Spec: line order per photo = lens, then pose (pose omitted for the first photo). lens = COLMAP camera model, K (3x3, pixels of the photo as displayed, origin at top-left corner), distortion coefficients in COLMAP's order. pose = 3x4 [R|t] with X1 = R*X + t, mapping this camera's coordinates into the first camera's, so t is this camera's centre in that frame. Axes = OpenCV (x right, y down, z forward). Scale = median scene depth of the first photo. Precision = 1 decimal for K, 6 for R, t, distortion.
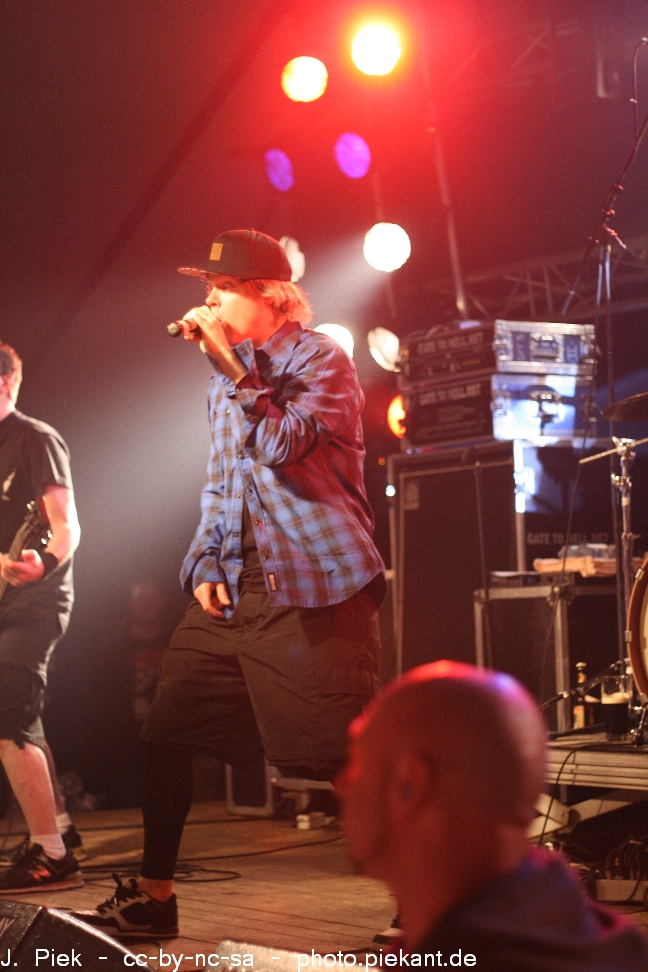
lens RADIAL K [[2279.5, 0, 324.0], [0, 2279.5, 486.0], [0, 0, 1]] dist [-0.042504, -0.164823]
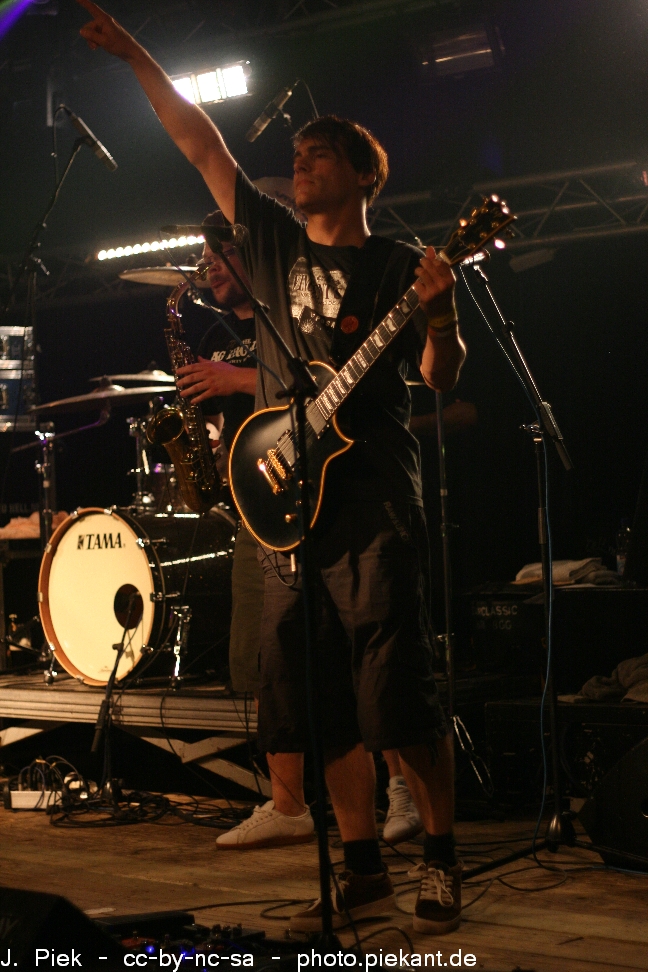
lens RADIAL K [[2279.5, 0, 324.0], [0, 2279.5, 486.0], [0, 0, 1]] dist [-0.042504, -0.164823]
pose [[0.980430, -0.007621, 0.196719, 0.036280], [-0.000578, 0.999135, 0.041586, -0.042299], [-0.196866, -0.040886, 0.979578, -0.228642]]
